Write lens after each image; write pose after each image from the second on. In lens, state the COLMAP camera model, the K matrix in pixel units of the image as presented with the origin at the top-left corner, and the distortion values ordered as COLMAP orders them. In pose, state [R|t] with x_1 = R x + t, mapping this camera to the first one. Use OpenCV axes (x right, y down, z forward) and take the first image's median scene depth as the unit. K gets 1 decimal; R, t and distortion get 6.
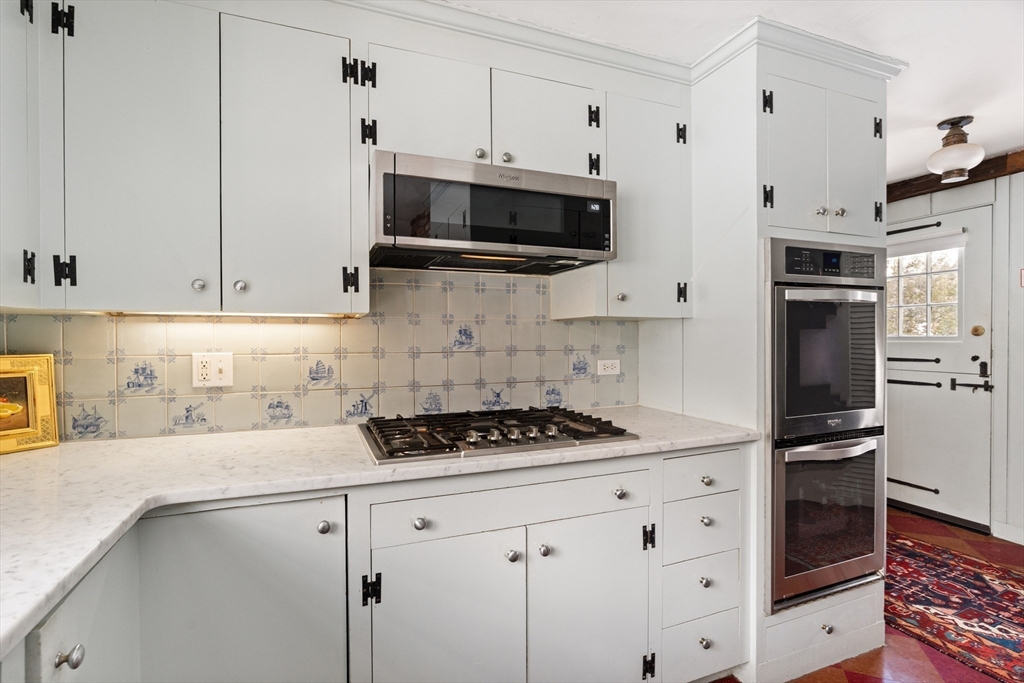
lens RADIAL K [[469.8, 0, 519.9], [0, 469.8, 341.1], [0, 0, 1]] dist [-0.010826, 0.002911]
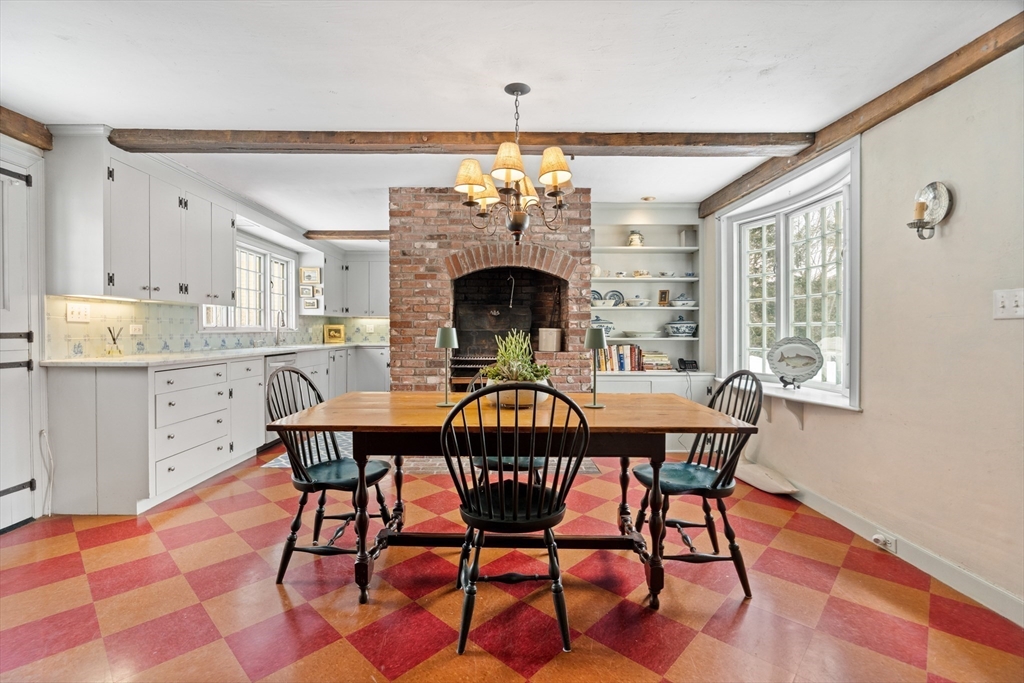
lens RADIAL K [[469.8, 0, 501.9], [0, 469.8, 337.4], [0, 0, 1]] dist [-0.010826, 0.002911]
pose [[0.918069, 0.011040, -0.396266, 2.741870], [-0.009749, 0.999939, 0.005270, 0.124083], [0.396300, -0.000975, 0.918121, -3.166426]]
